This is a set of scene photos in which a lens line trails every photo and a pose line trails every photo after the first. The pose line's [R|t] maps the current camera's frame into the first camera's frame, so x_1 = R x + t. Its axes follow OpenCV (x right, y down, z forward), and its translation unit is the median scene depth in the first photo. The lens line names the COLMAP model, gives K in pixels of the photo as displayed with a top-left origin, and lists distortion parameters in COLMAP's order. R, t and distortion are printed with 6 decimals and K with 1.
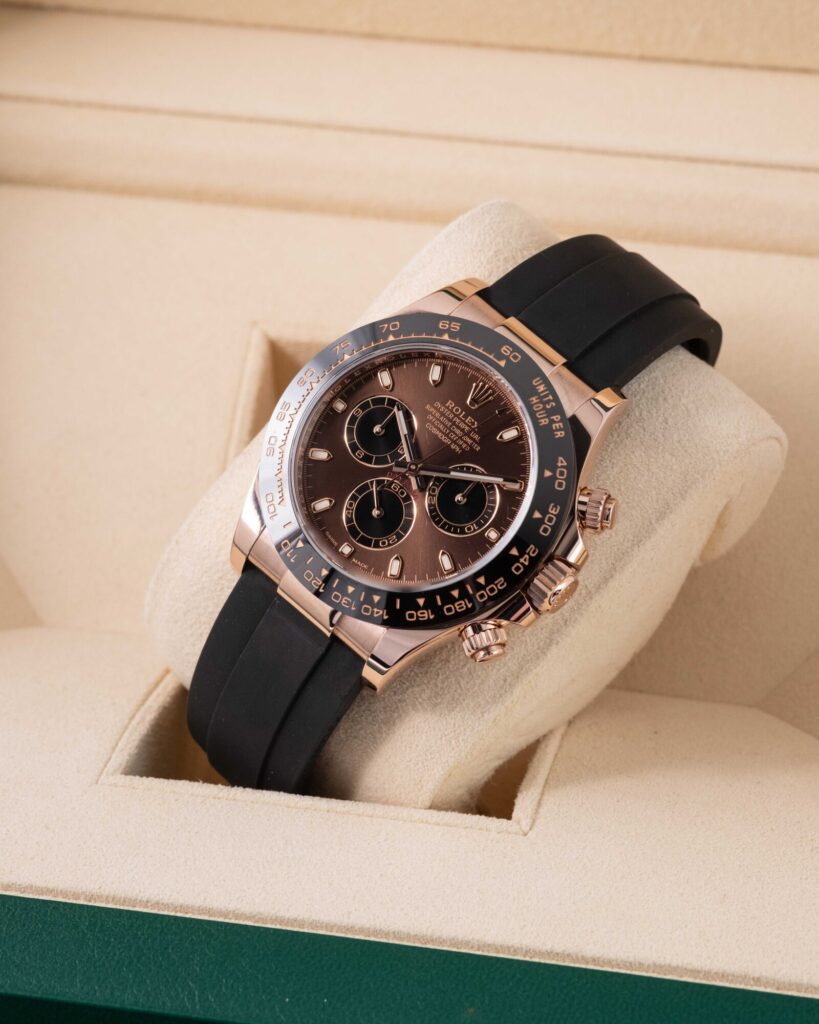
lens RADIAL K [[5454.1, 0, 403.4], [0, 5454.1, 511.5], [0, 0, 1]] dist [0.302669, 0.000000]
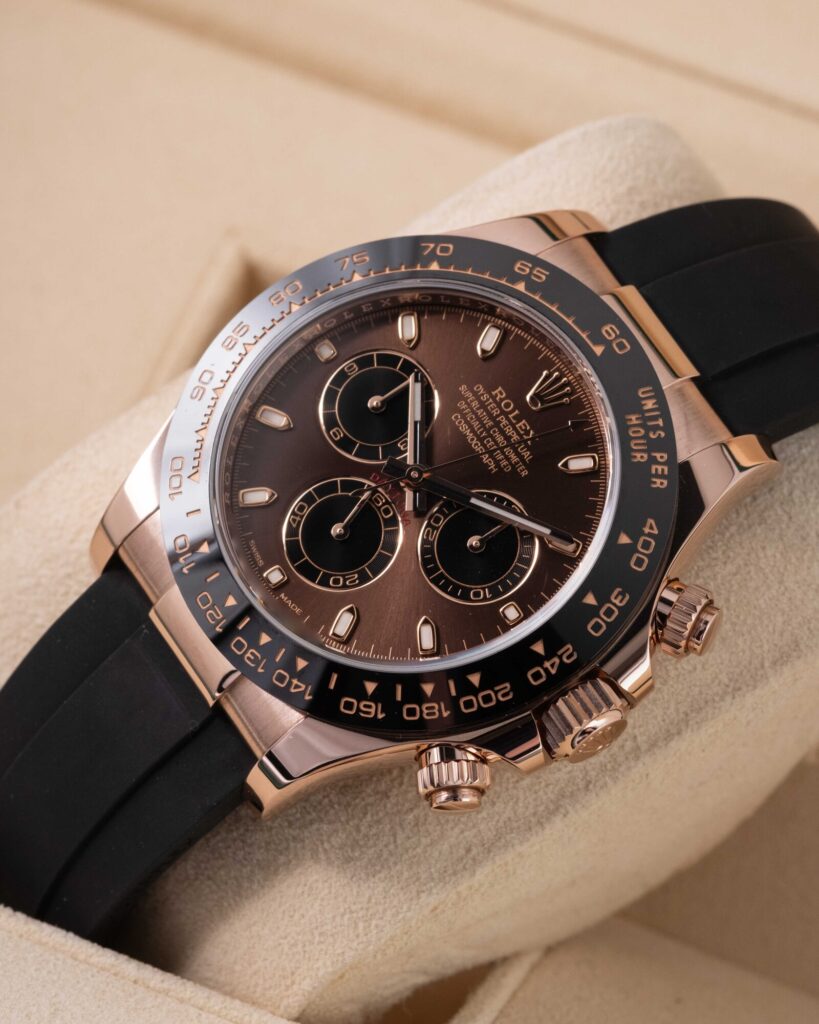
lens RADIAL K [[5454.1, 0, 413.2], [0, 5454.1, 517.7], [0, 0, 1]] dist [0.302669, 0.000000]
pose [[0.965443, 0.260577, -0.004460, 0.005618], [-0.260475, 0.964224, -0.049244, 0.026773], [-0.008532, 0.048704, 0.998777, 0.384170]]
